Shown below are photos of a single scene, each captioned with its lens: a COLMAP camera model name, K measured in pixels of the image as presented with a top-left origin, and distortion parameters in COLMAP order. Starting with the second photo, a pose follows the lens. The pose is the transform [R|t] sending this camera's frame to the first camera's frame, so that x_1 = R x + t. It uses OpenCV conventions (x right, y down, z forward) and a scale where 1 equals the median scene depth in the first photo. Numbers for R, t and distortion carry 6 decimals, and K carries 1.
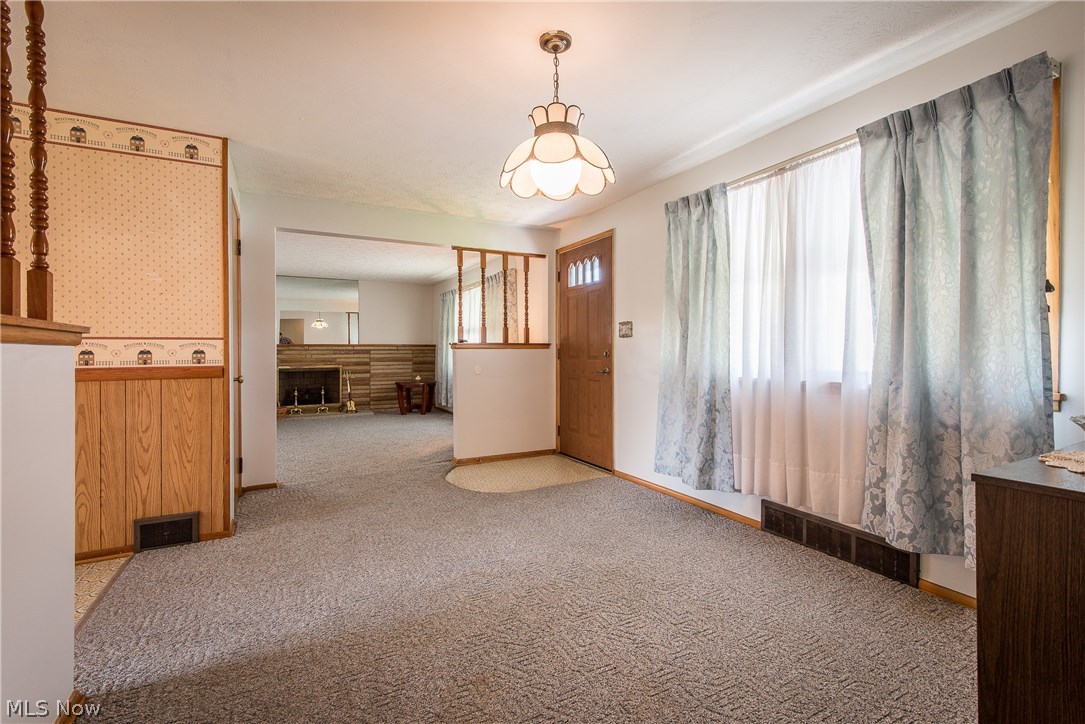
lens RADIAL K [[478.3, 0, 547.7], [0, 478.3, 354.6], [0, 0, 1]] dist [0.031914, -0.017794]
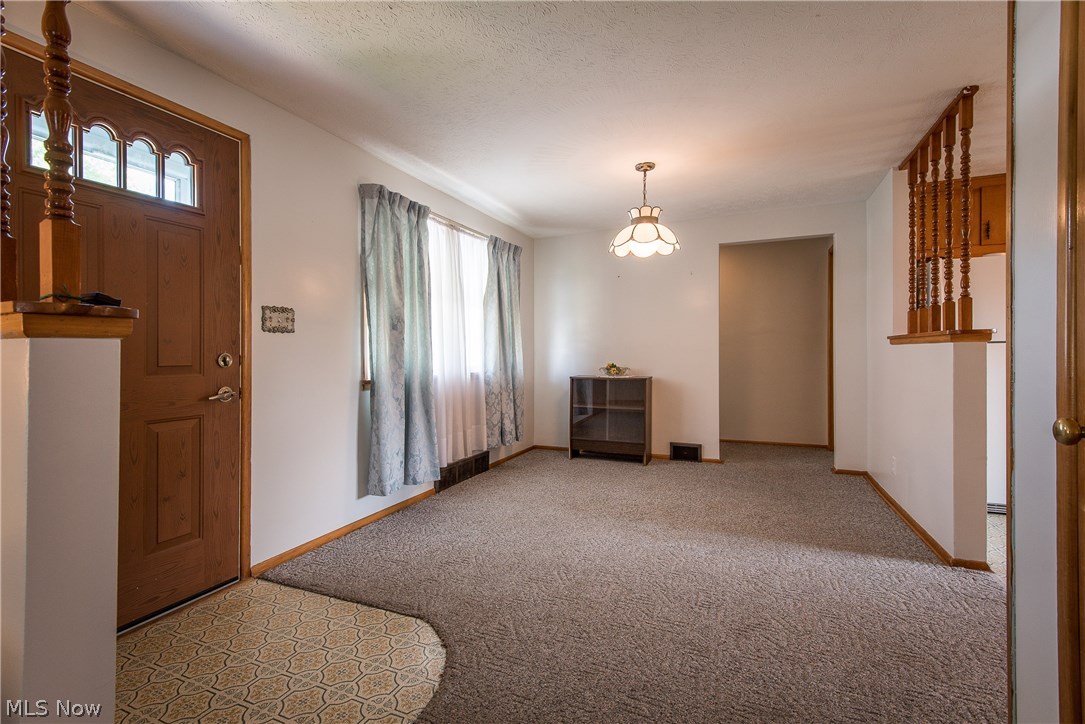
lens RADIAL K [[493.0, 0, 526.4], [0, 493.0, 359.3], [0, 0, 1]] dist [0.011340, -0.000056]
pose [[-0.599299, -0.000633, 0.800525, -0.537191], [0.015065, 0.999814, 0.012069, -0.004289], [-0.800383, 0.019293, -0.599178, 1.133829]]
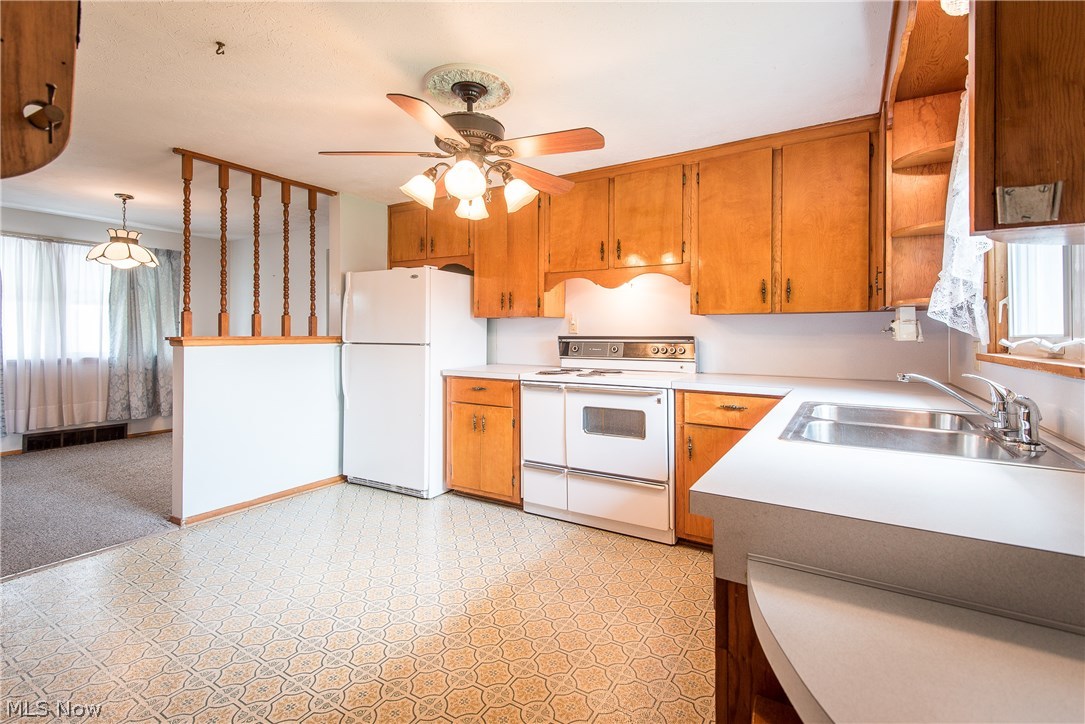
lens RADIAL K [[493.3, 0, 548.5], [0, 493.3, 331.8], [0, 0, 1]] dist [-0.000007, -0.000244]
pose [[-0.496451, -0.008350, 0.868025, -1.320888], [-0.008400, 0.999953, 0.004815, -0.047998], [-0.868024, -0.004901, -0.496497, 0.207922]]
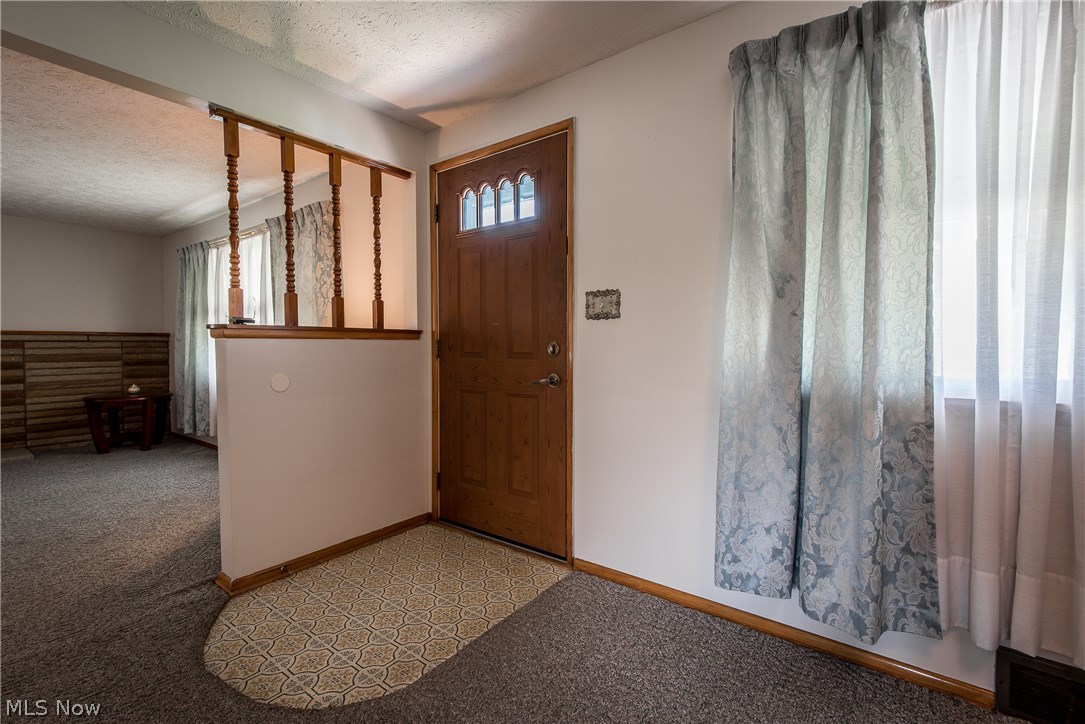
lens RADIAL K [[478.3, 0, 547.7], [0, 478.3, 354.6], [0, 0, 1]] dist [0.031914, -0.017794]
pose [[0.908045, -0.008838, 0.418779, -0.124280], [0.002080, 0.999860, 0.016590, -0.004358], [-0.418868, -0.014194, 0.907936, 0.533112]]
